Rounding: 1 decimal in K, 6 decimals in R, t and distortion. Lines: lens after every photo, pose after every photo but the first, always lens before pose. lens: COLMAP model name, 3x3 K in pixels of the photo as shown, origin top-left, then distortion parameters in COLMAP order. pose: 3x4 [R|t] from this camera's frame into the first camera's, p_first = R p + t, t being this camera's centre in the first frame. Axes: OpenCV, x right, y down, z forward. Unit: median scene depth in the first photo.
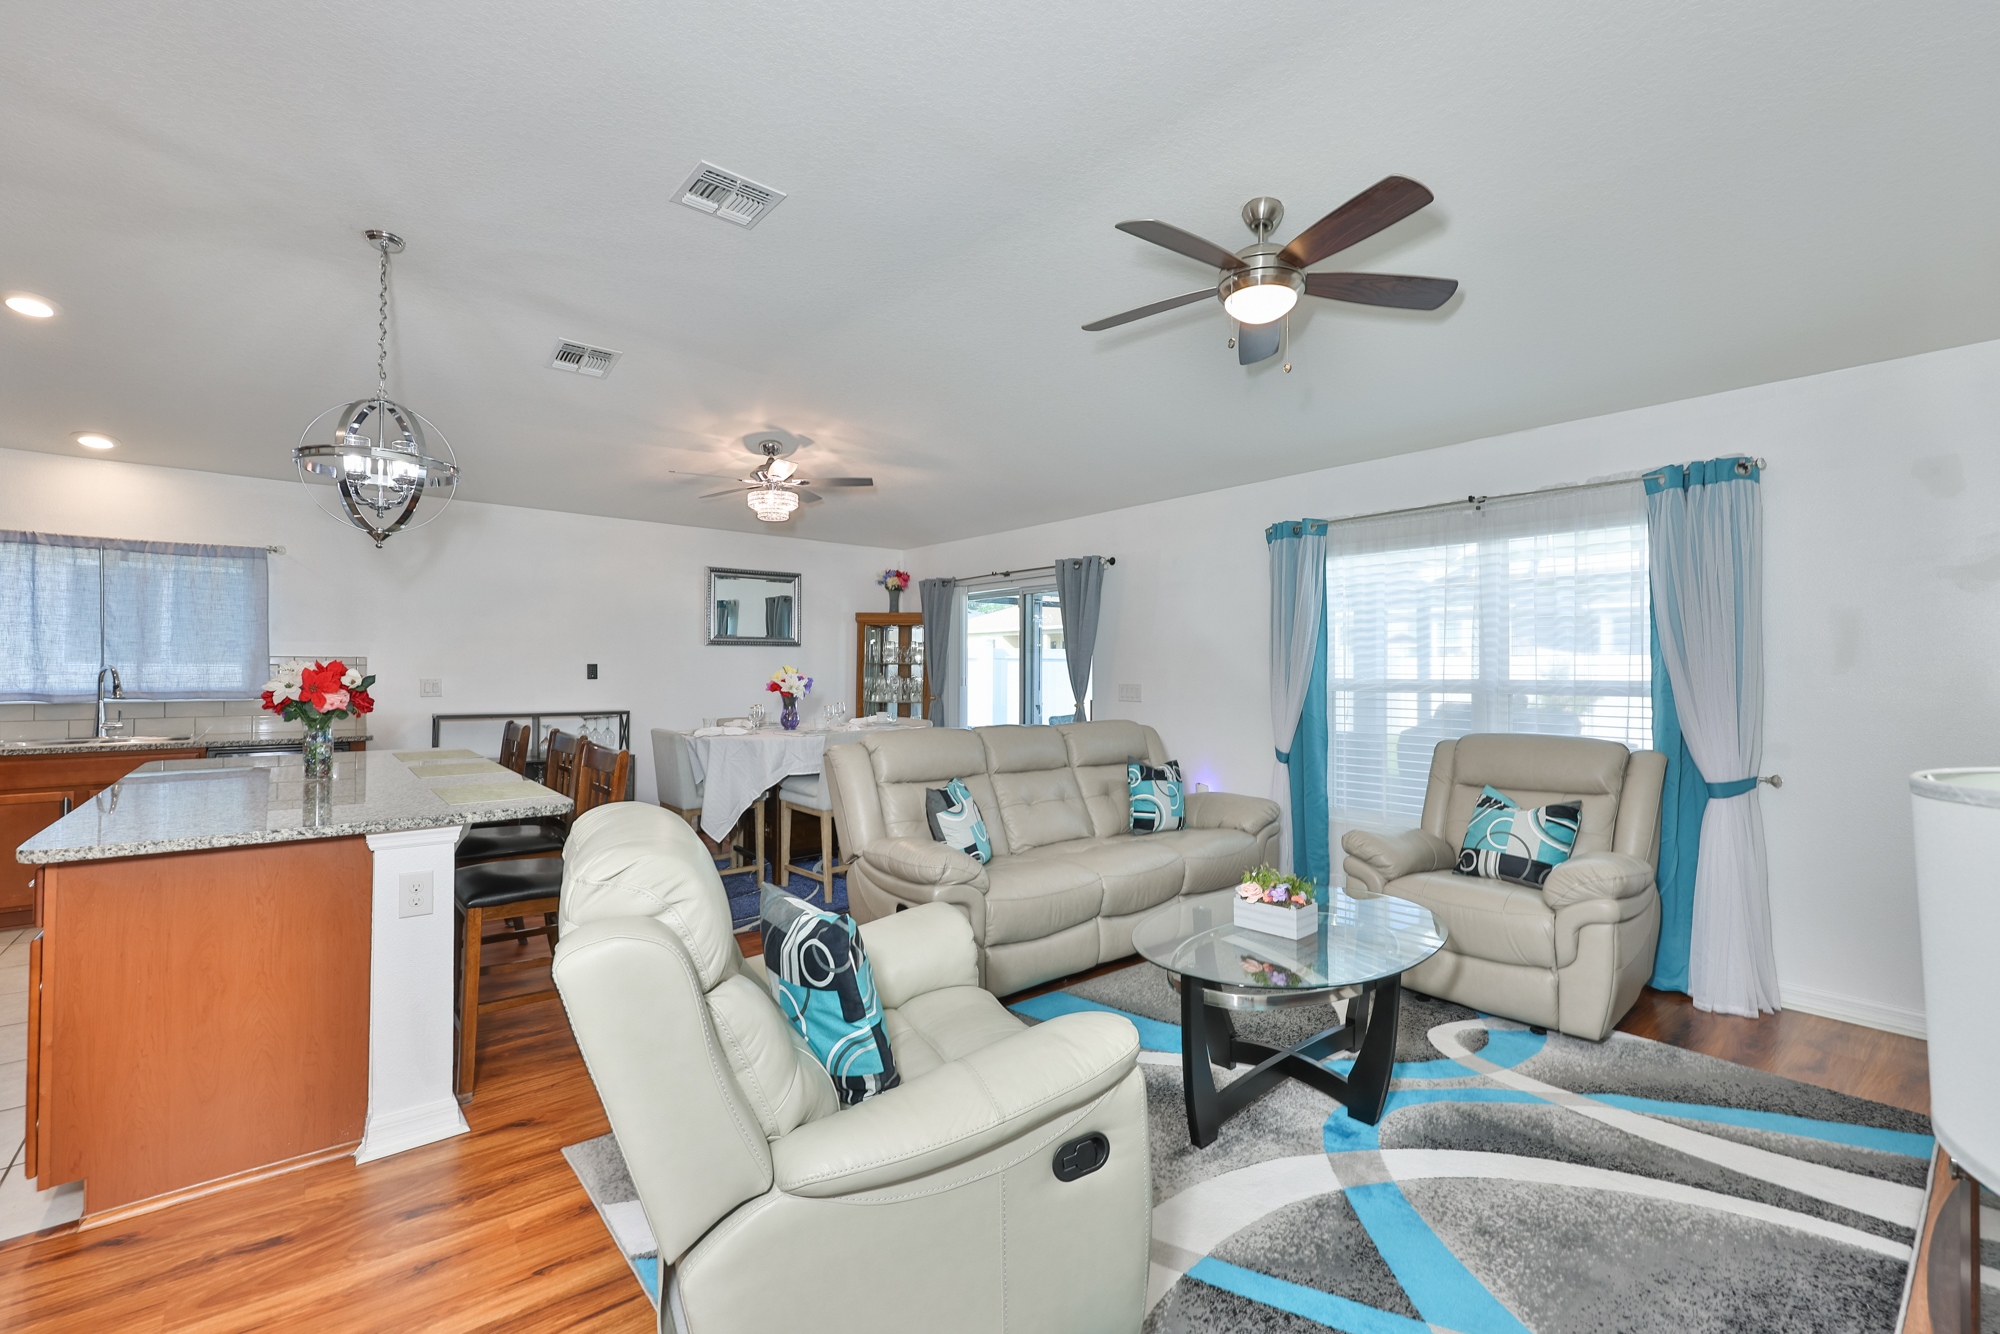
lens RADIAL K [[850.8, 0, 973.2], [0, 850.8, 668.1], [0, 0, 1]] dist [-0.007445, 0.001499]
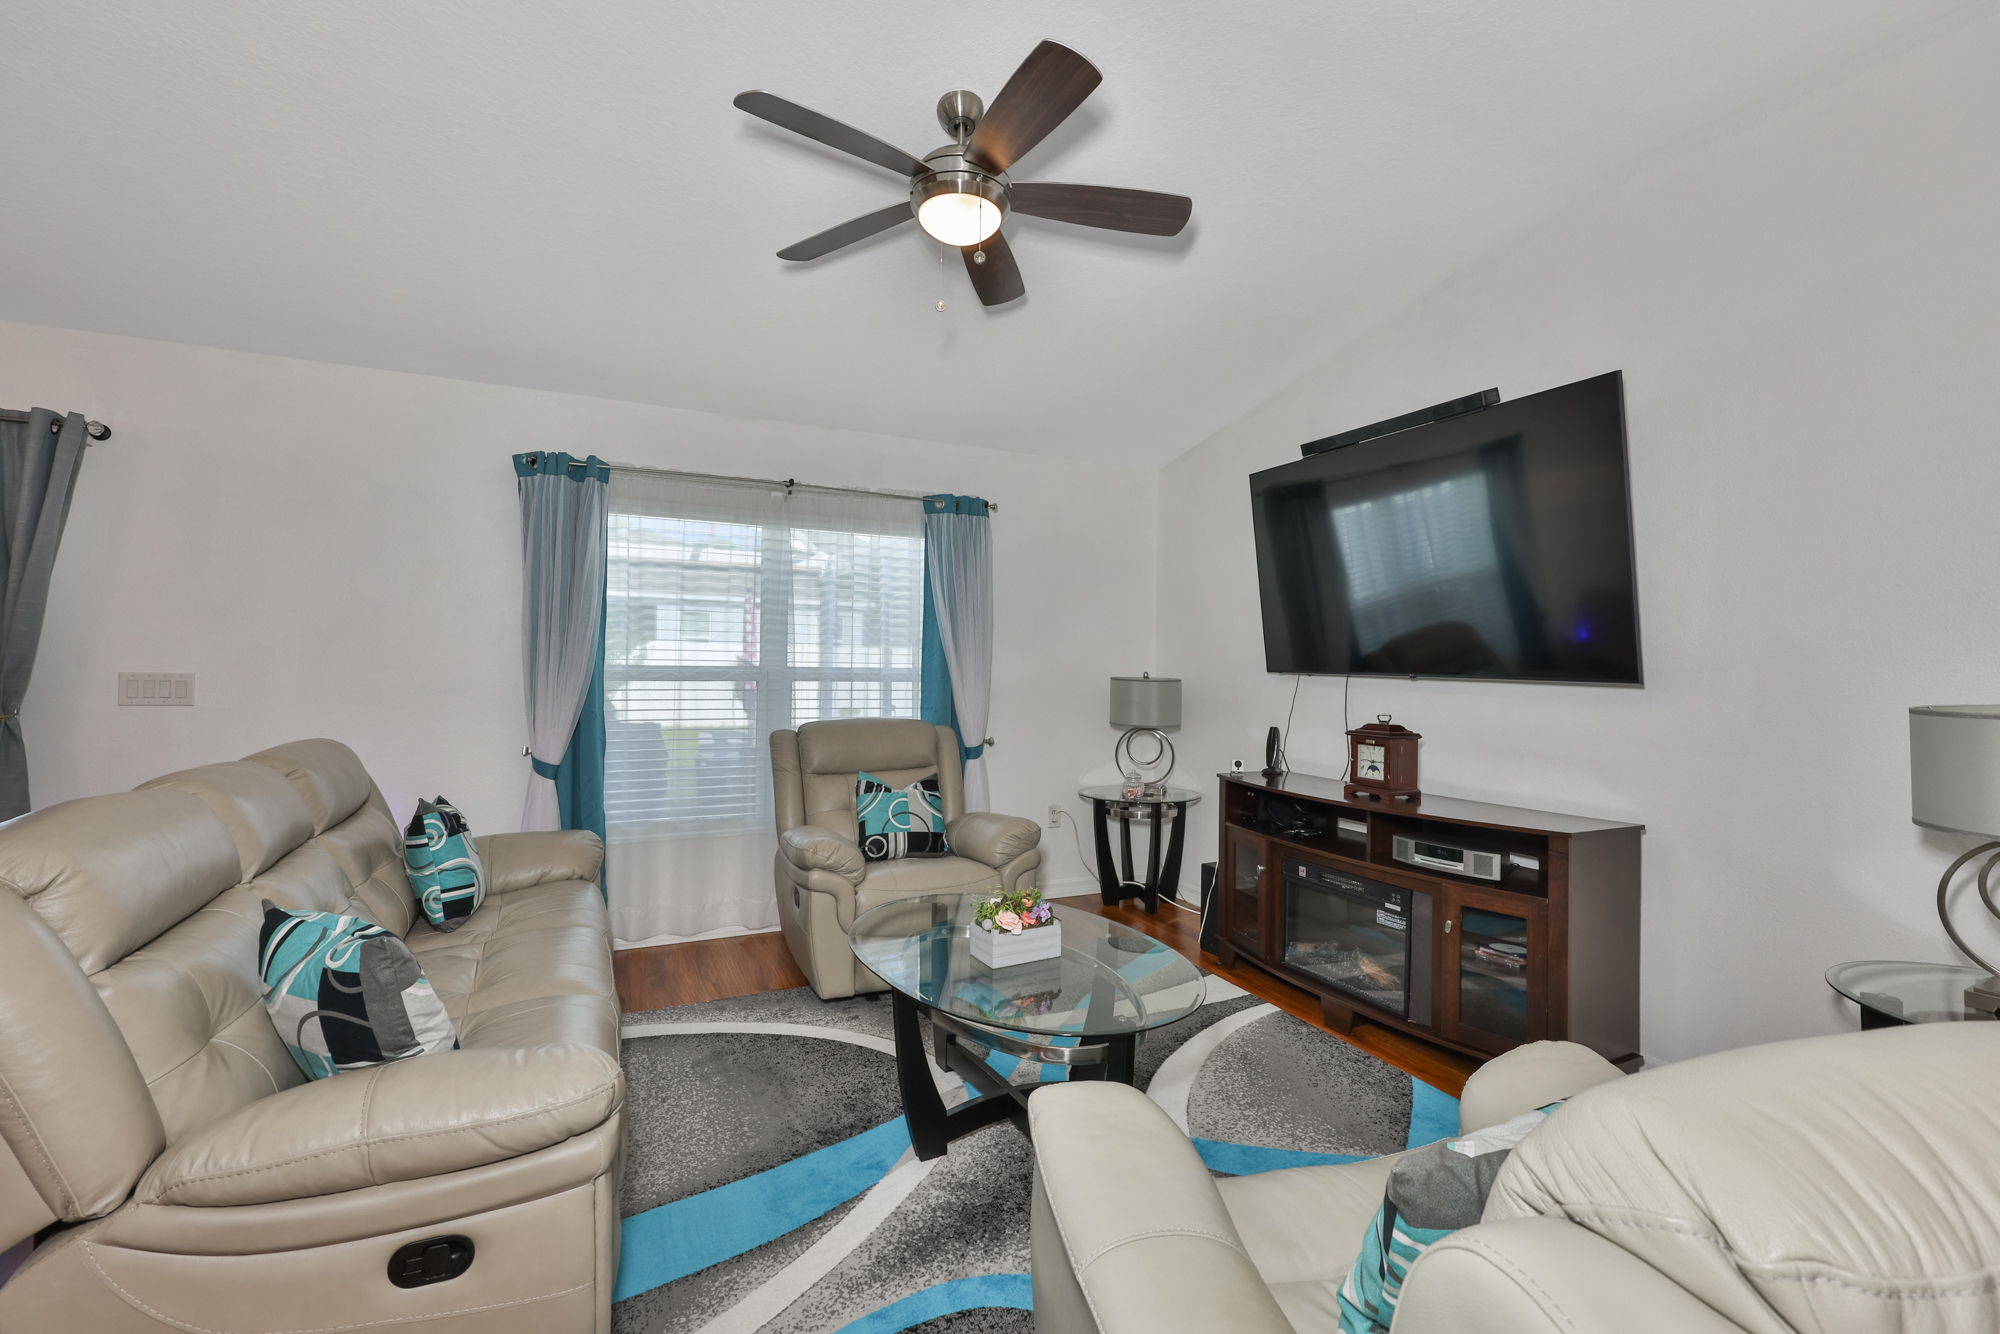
lens RADIAL K [[873.6, 0, 1016.9], [0, 873.6, 659.9], [0, 0, 1]] dist [0.000443, 0.001032]
pose [[0.223334, 0.004234, 0.974733, -0.290708], [-0.017545, 0.999846, -0.000323, 0.001120], [-0.974584, -0.017030, 0.223374, 0.444932]]
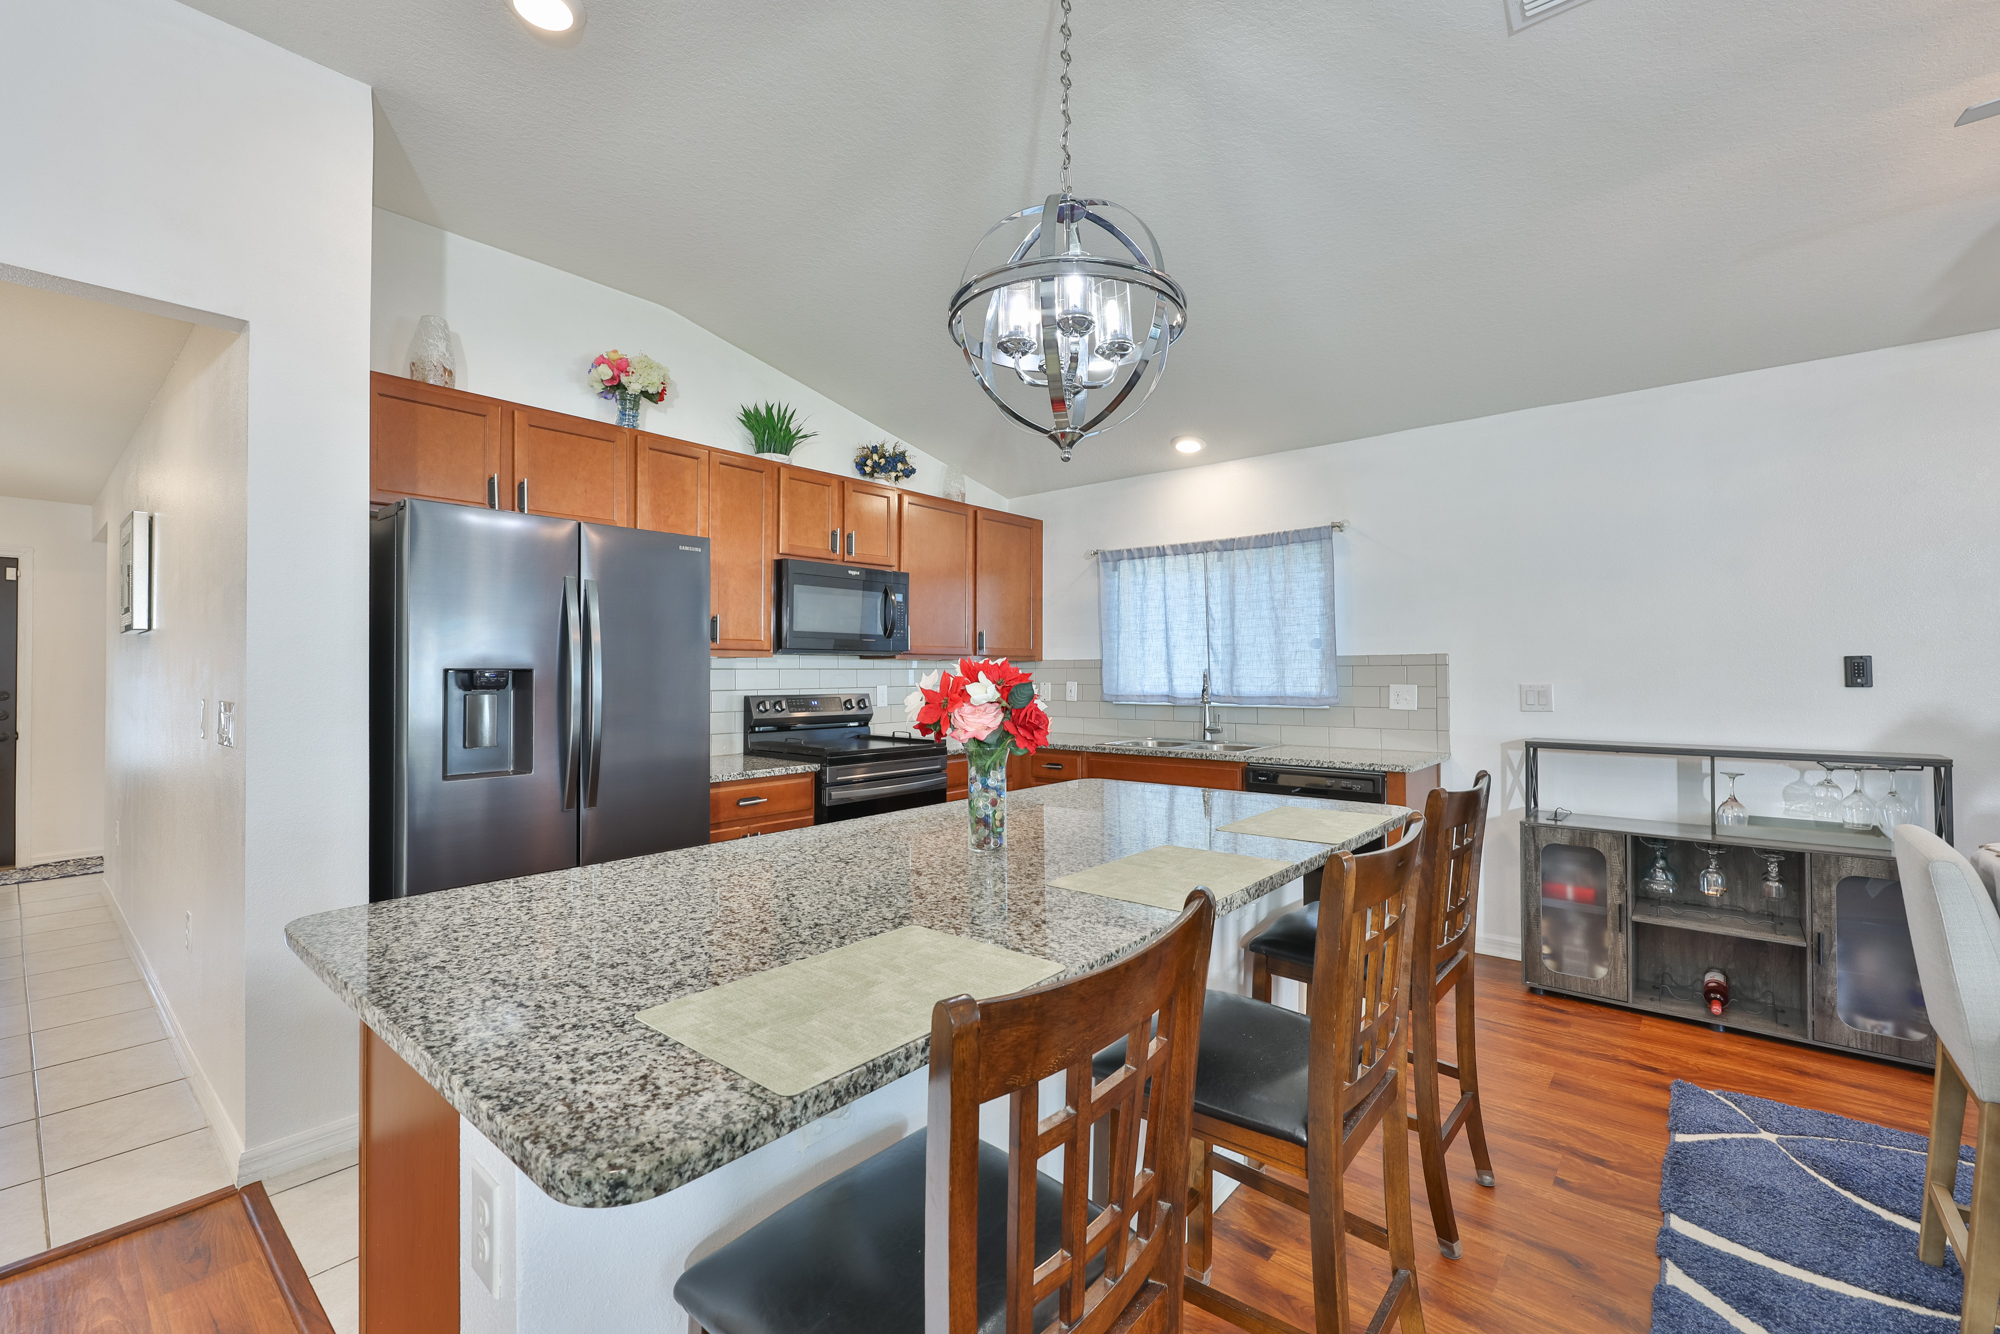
lens RADIAL K [[850.8, 0, 1024.1], [0, 850.8, 649.7], [0, 0, 1]] dist [-0.007445, 0.001499]
pose [[0.205372, -0.031027, -0.978192, -0.094937], [0.010966, 0.999508, -0.029401, 0.001558], [0.978623, -0.004688, 0.205611, 0.588722]]
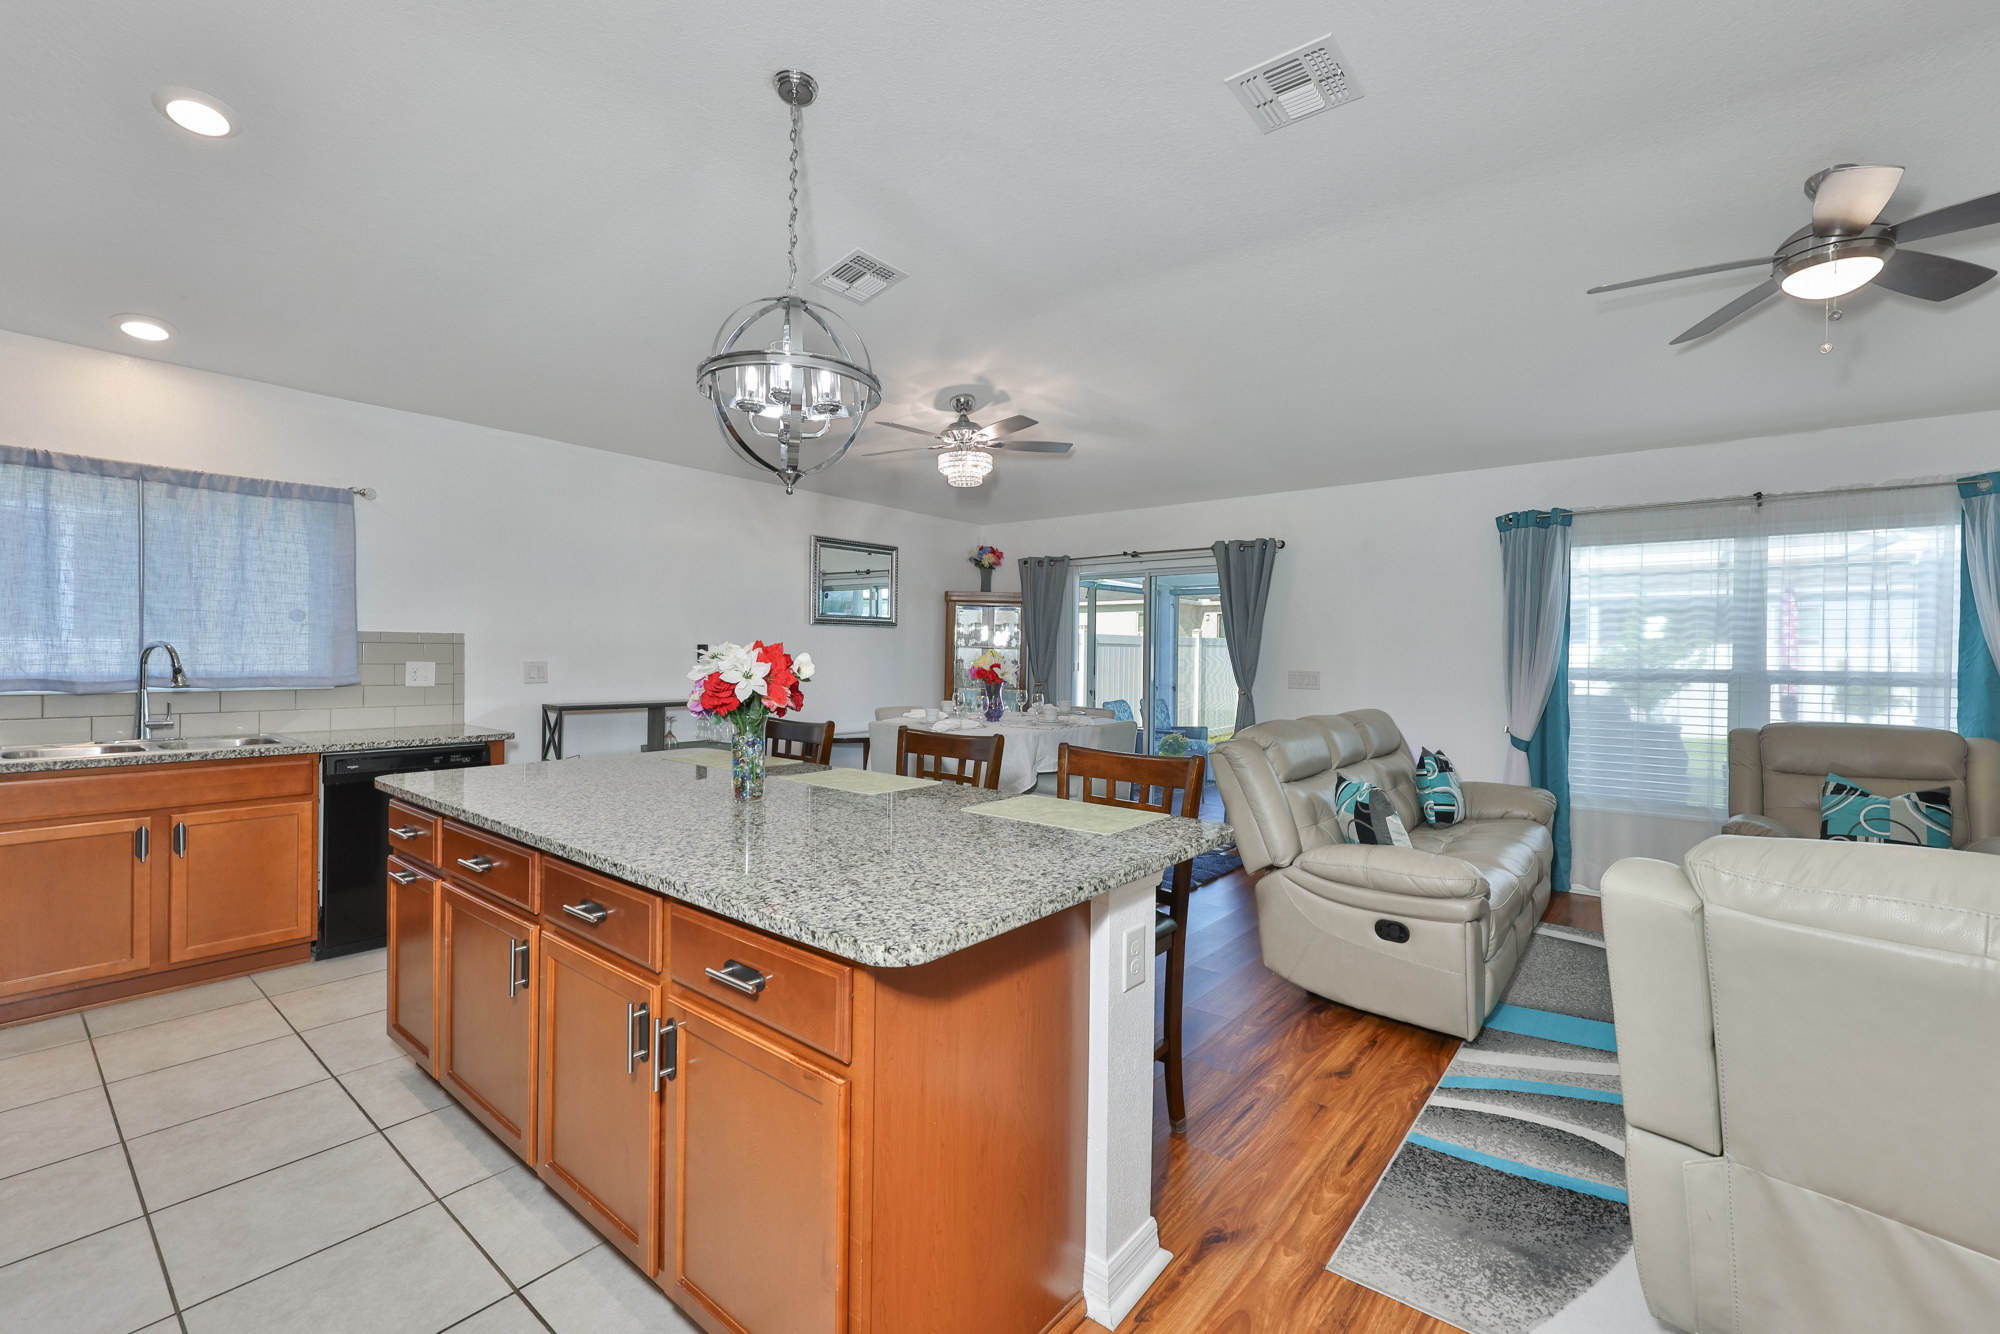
lens RADIAL K [[850.8, 0, 978.1], [0, 850.8, 657.7], [0, 0, 1]] dist [-0.007445, 0.001499]
pose [[0.980616, 0.007167, 0.195809, -0.471486], [-0.008917, 0.999928, 0.008061, -0.001167], [-0.195737, -0.009651, 0.980609, 0.147953]]
